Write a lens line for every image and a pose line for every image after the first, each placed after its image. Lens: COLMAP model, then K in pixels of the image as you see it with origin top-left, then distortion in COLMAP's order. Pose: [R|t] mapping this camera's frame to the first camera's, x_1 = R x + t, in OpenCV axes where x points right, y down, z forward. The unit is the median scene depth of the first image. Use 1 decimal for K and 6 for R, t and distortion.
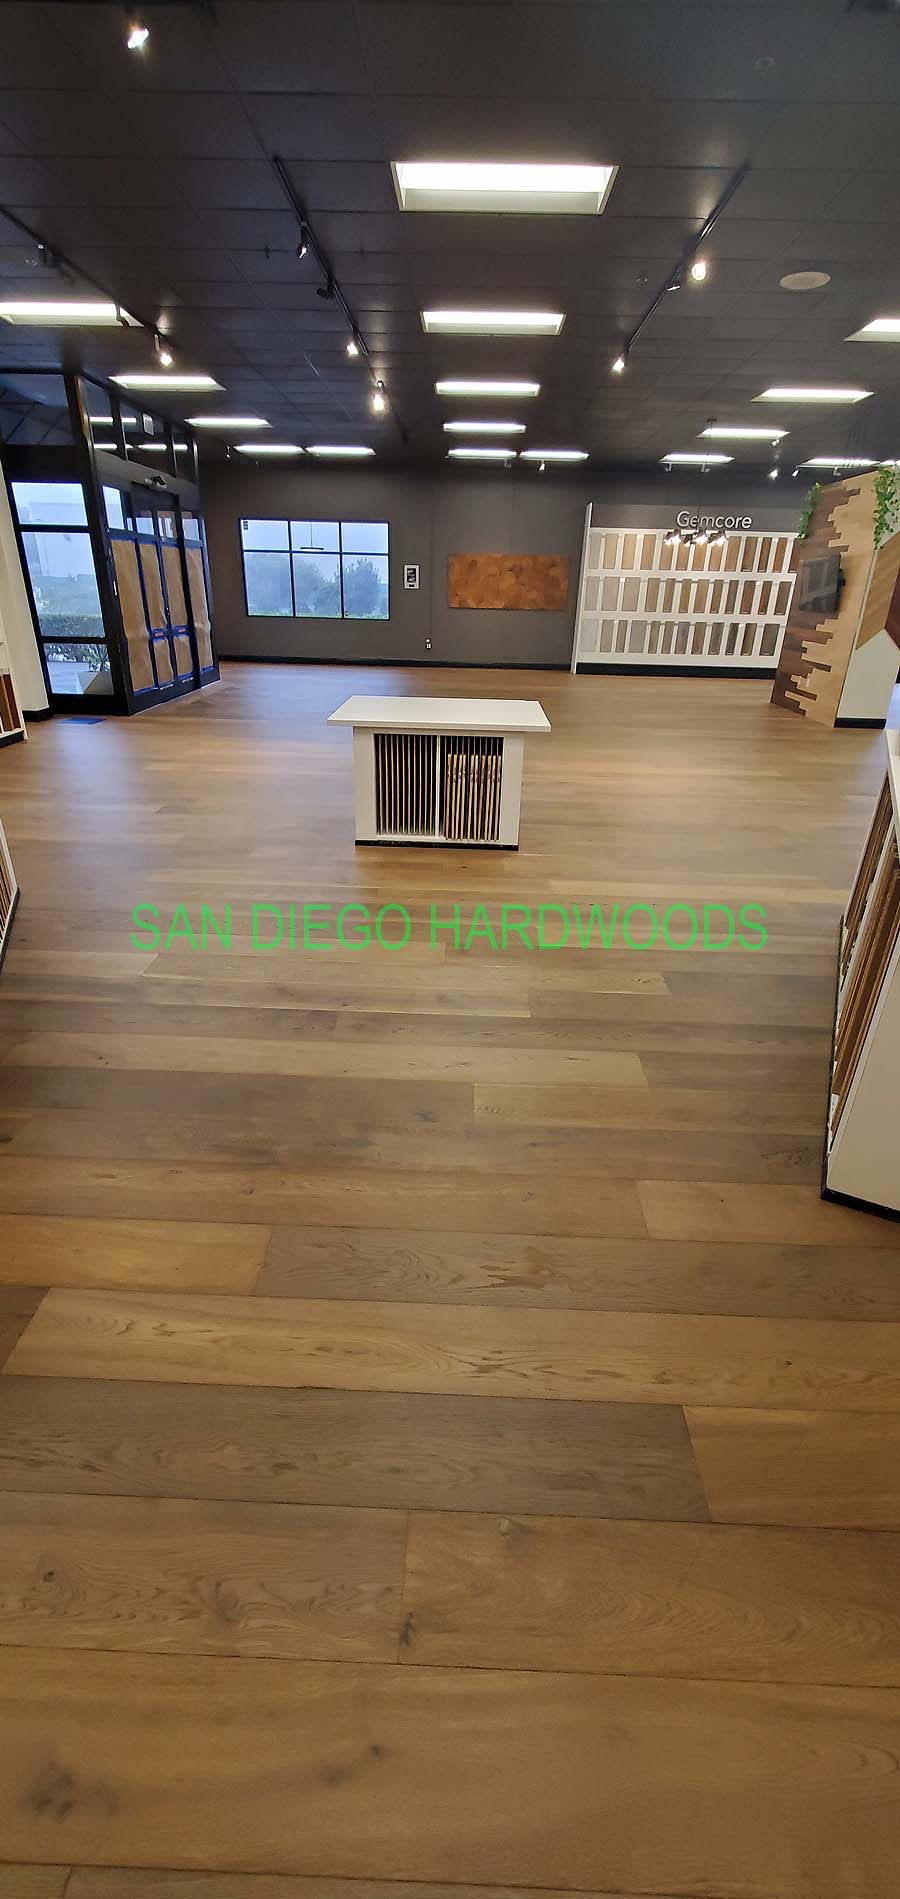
lens RADIAL K [[757.7, 0, 448.1], [0, 757.7, 946.3], [0, 0, 1]] dist [0.007475, -0.003712]
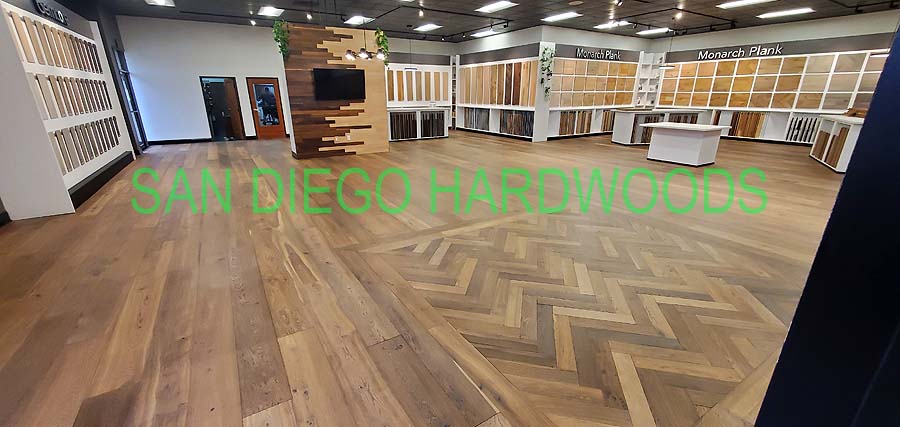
lens RADIAL K [[359.1, 0, 448.0], [0, 359.1, 215.8], [0, 0, 1]] dist [0.007475, -0.003712]
pose [[-0.552405, -0.292463, 0.780585, -0.268272], [0.351287, 0.767538, 0.536174, -0.423843], [-0.755940, 0.570395, -0.321254, 0.881180]]
